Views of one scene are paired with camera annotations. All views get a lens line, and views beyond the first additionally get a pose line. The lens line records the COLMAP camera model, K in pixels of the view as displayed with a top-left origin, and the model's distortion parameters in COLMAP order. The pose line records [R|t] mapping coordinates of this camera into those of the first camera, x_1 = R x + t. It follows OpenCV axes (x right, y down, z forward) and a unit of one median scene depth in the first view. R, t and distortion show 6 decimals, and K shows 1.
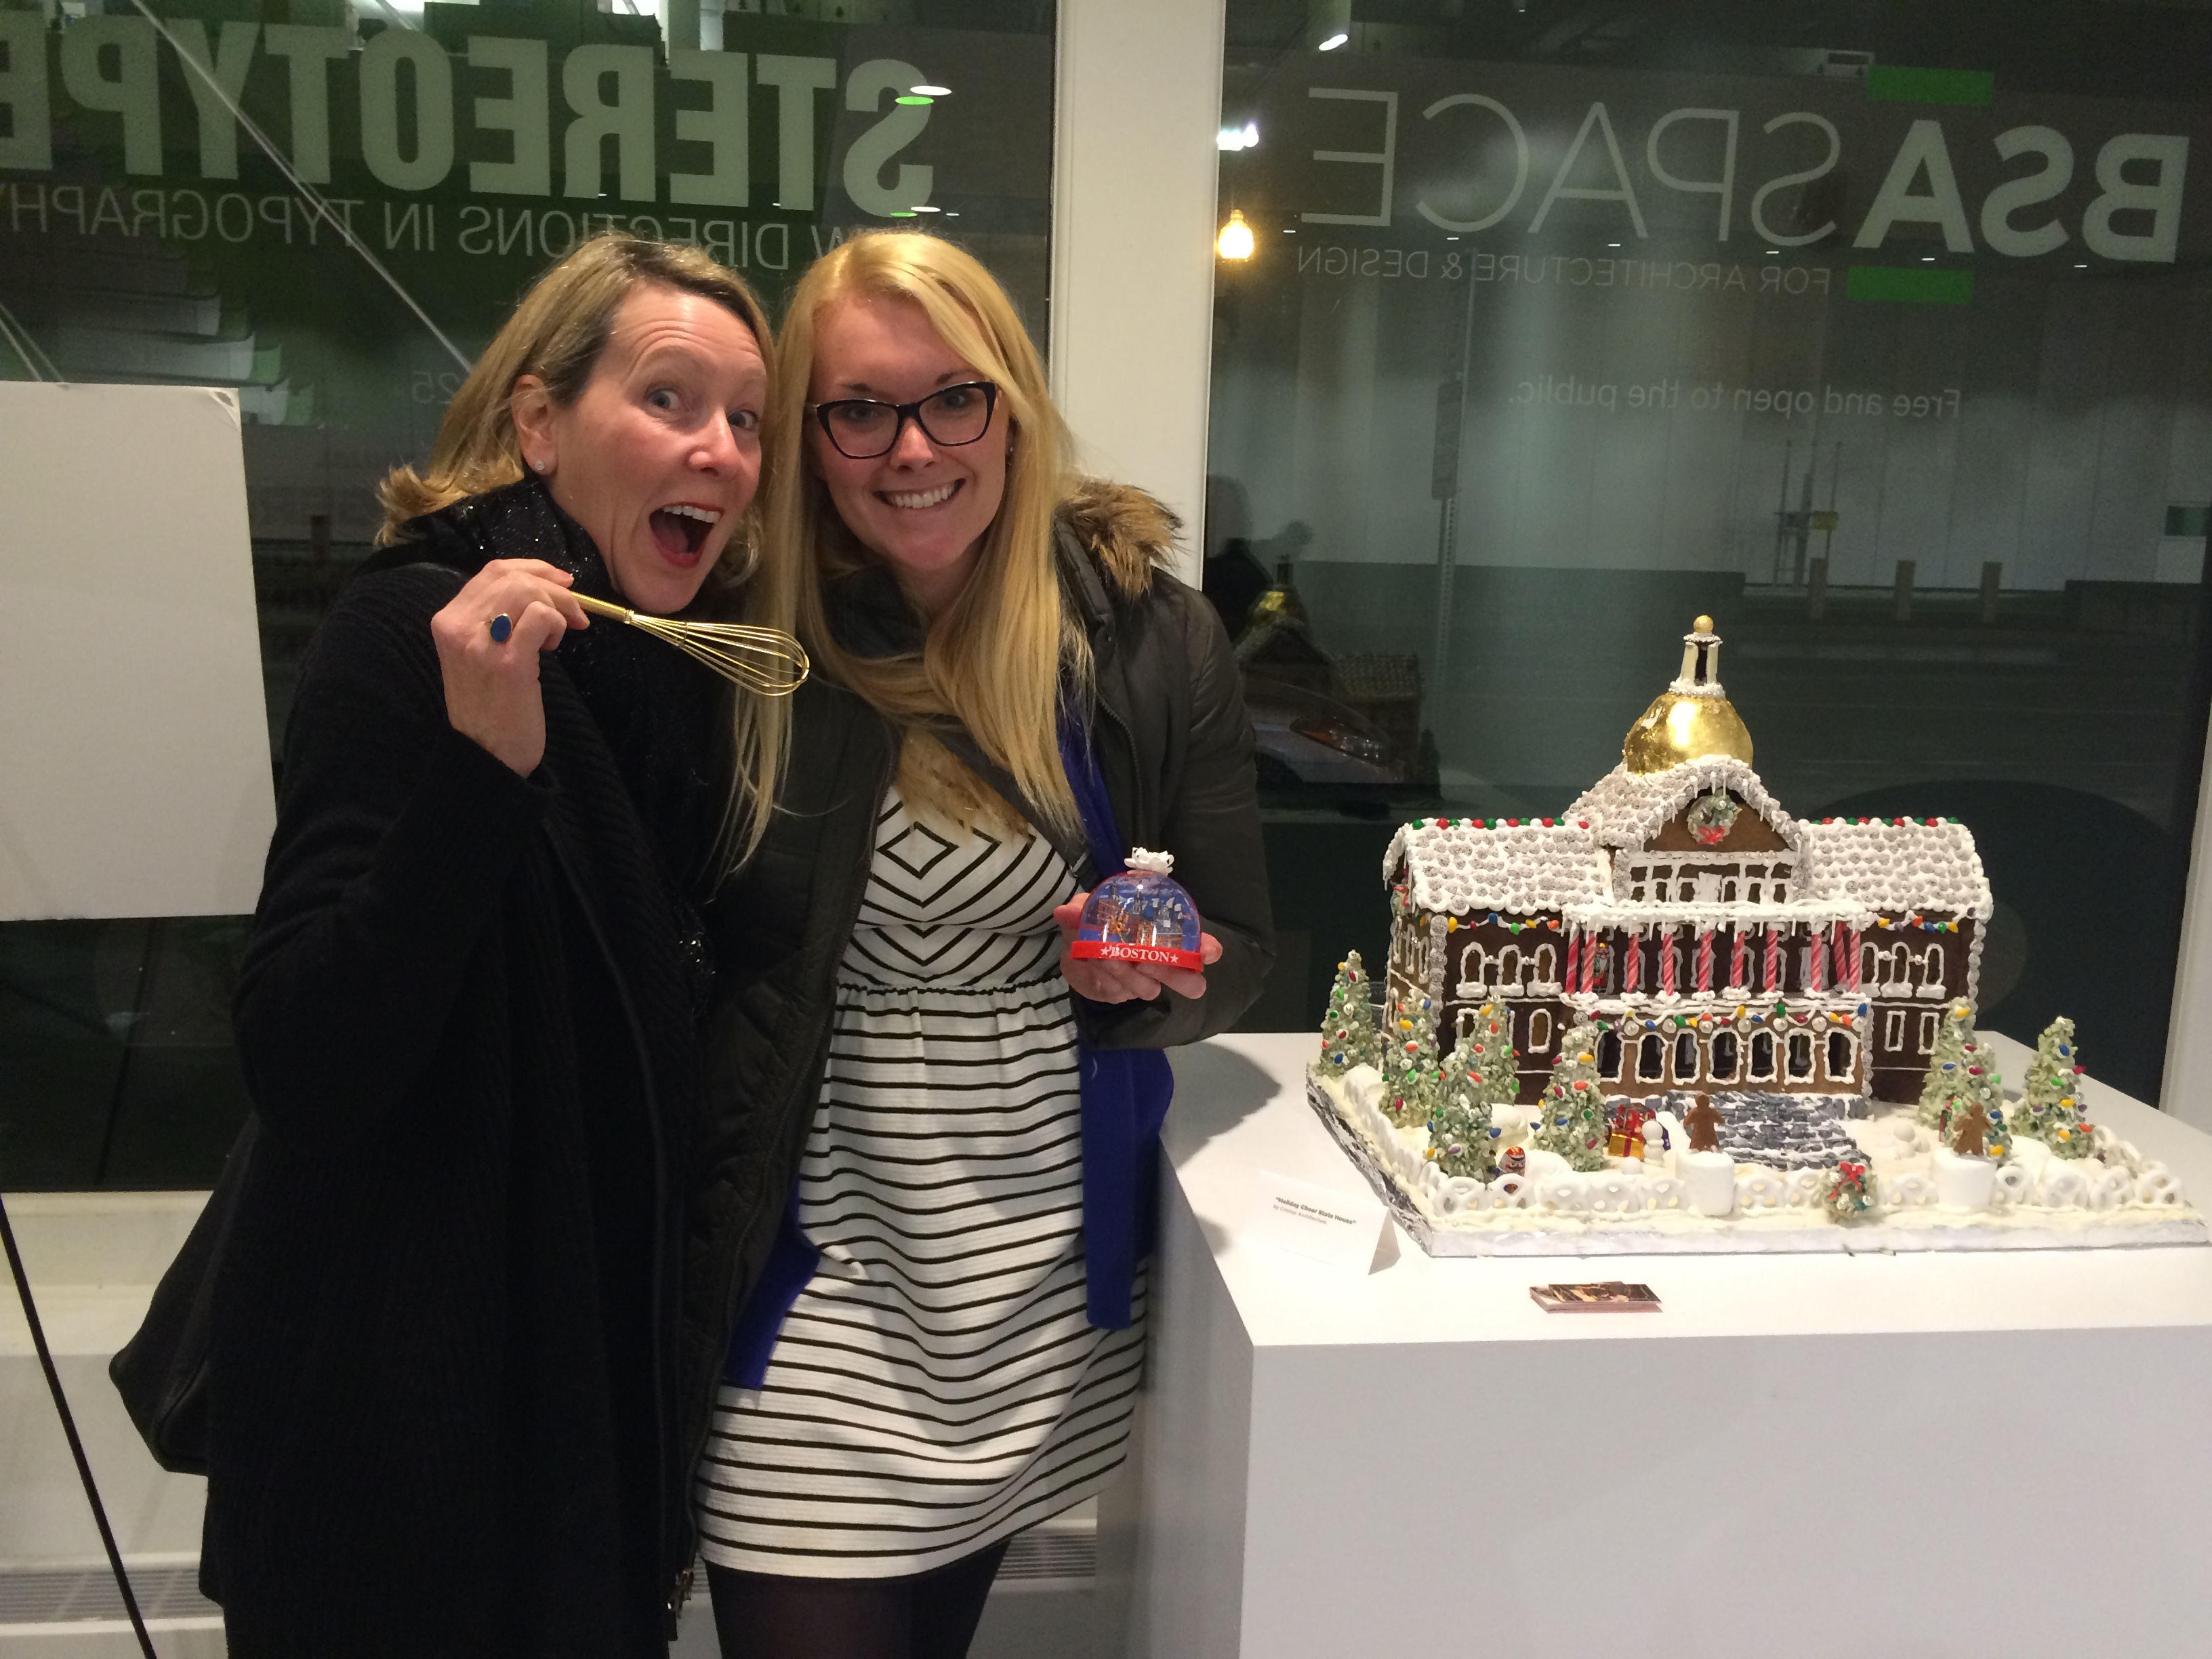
lens RADIAL K [[1886.4, 0, 1106.0], [0, 1886.4, 829.5], [0, 0, 1]] dist [0.026069, -0.011070]
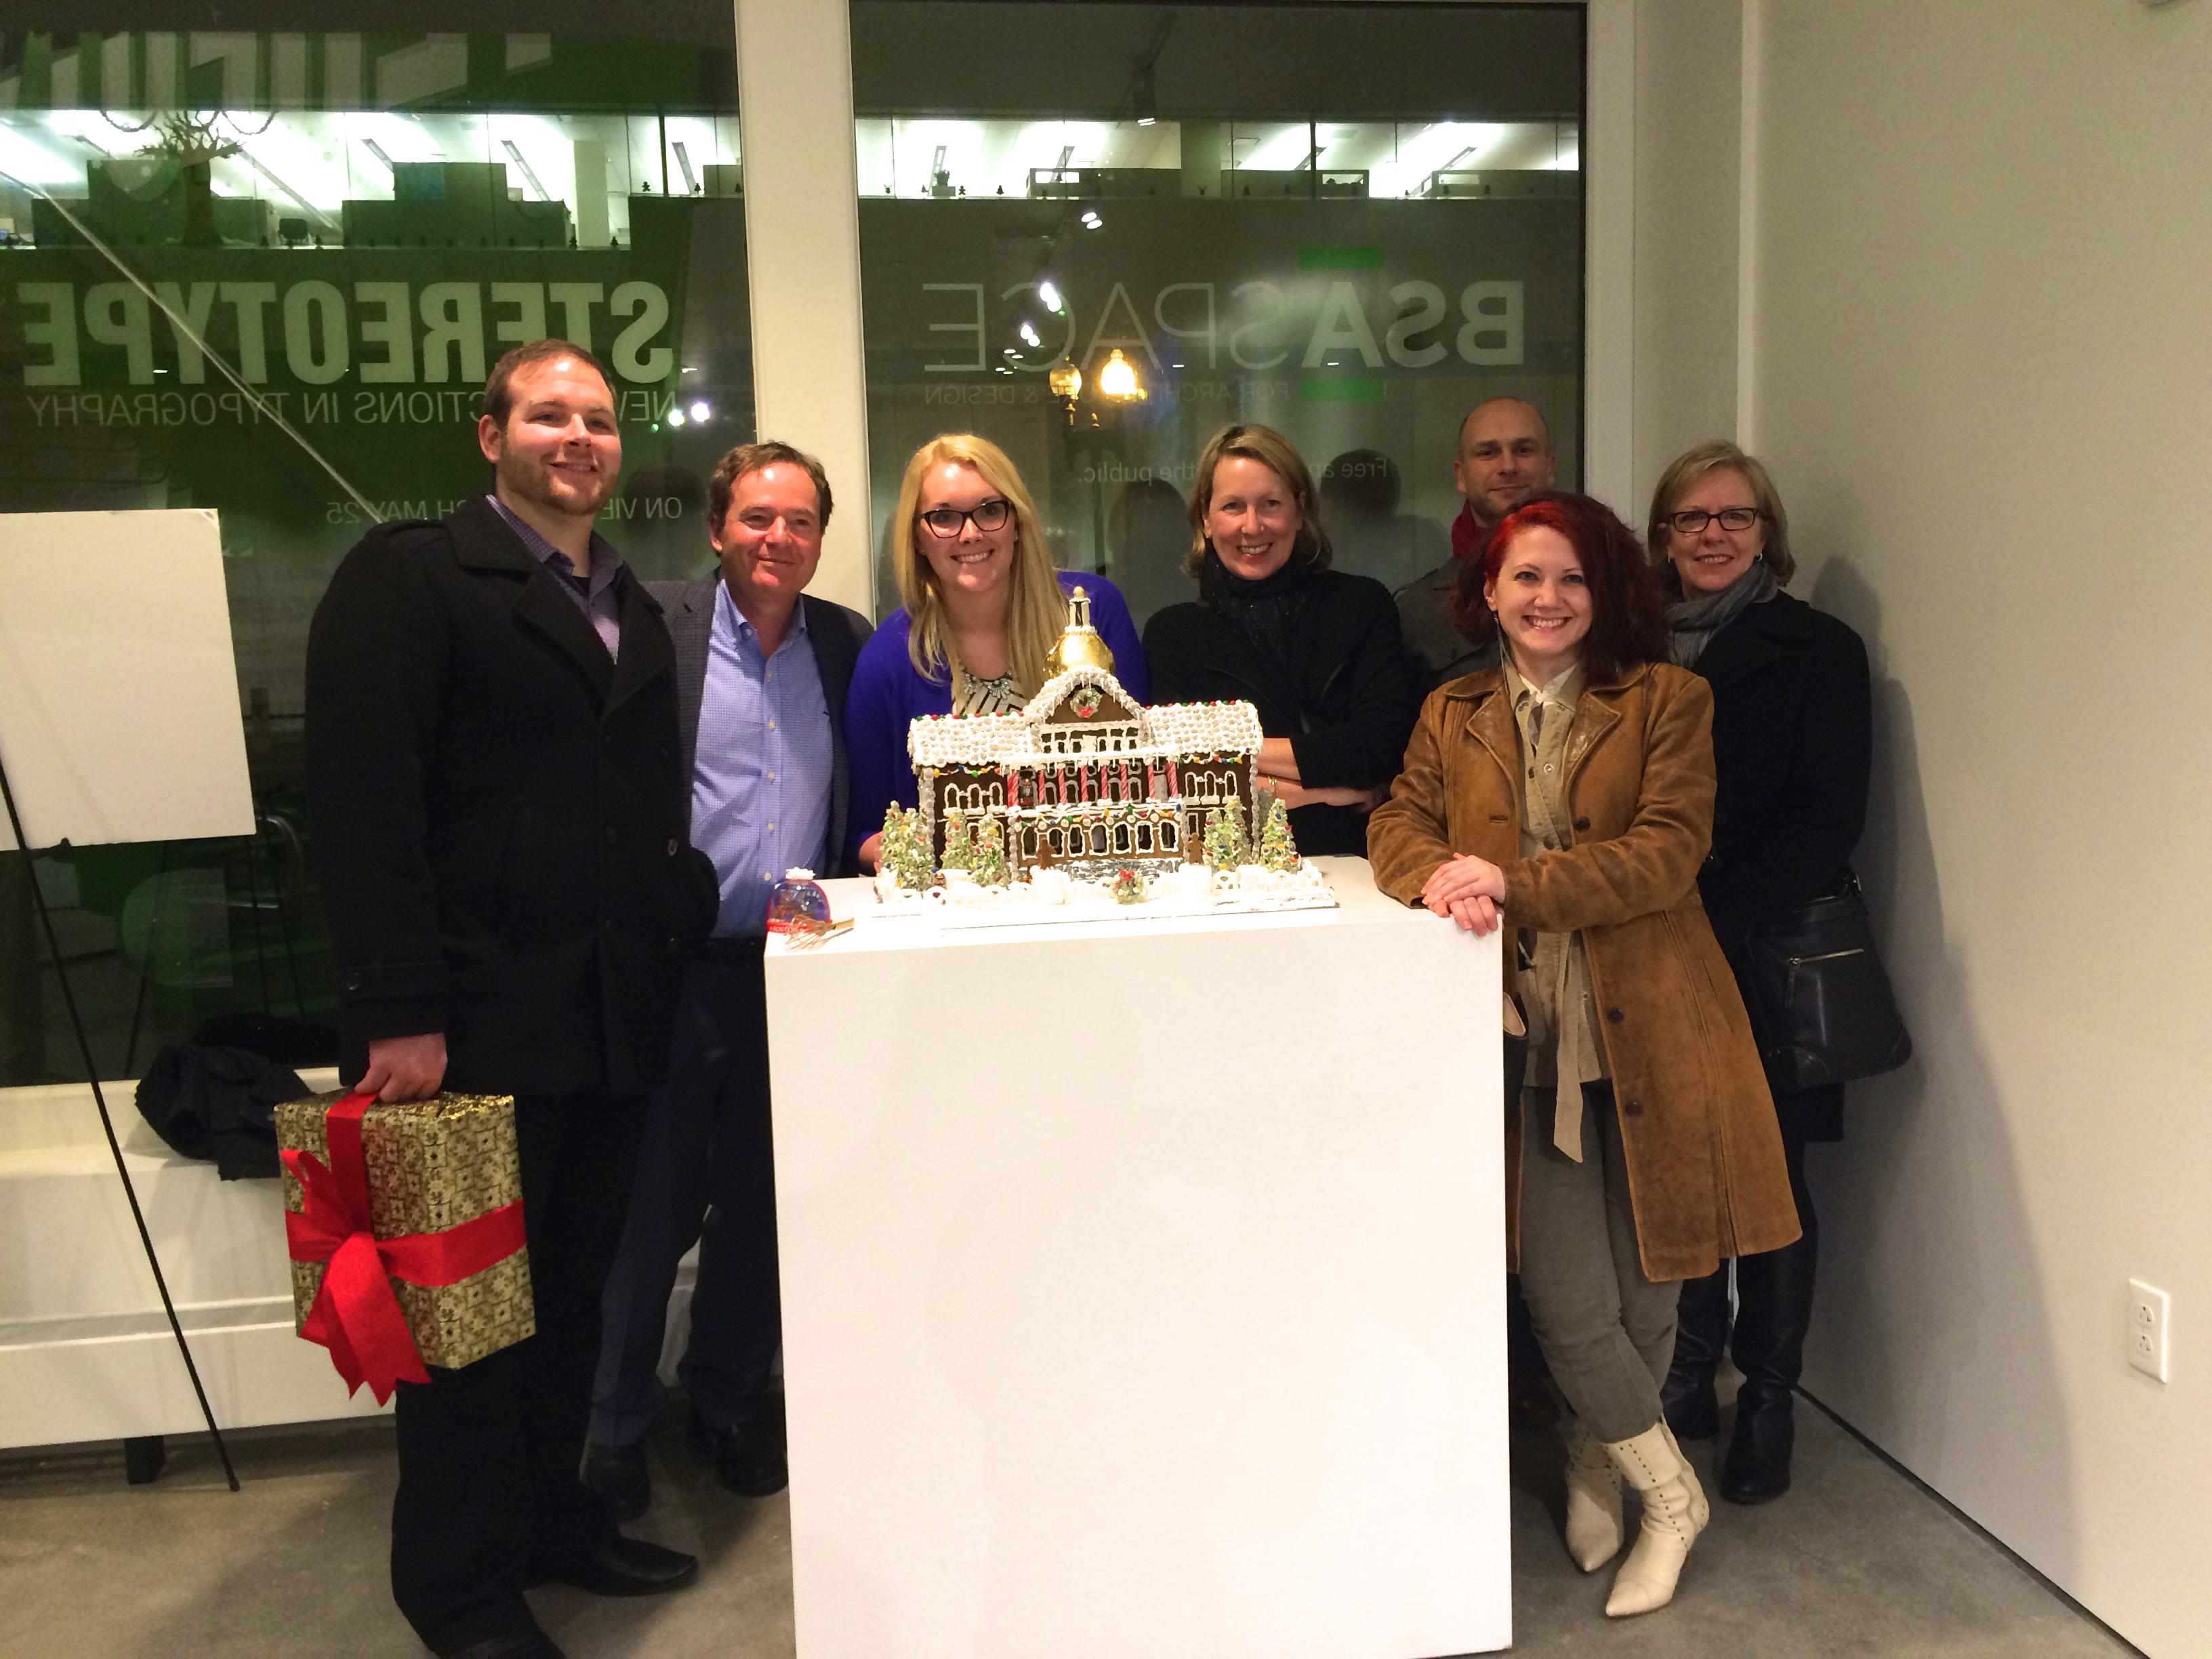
lens RADIAL K [[1857.7, 0, 1106.0], [0, 1857.7, 829.5], [0, 0, 1]] dist [0.034954, -0.010583]
pose [[0.998019, -0.061733, 0.012130, 0.304655], [0.062422, 0.995700, -0.068444, 0.219810], [-0.007852, 0.069066, 0.997581, -0.653618]]
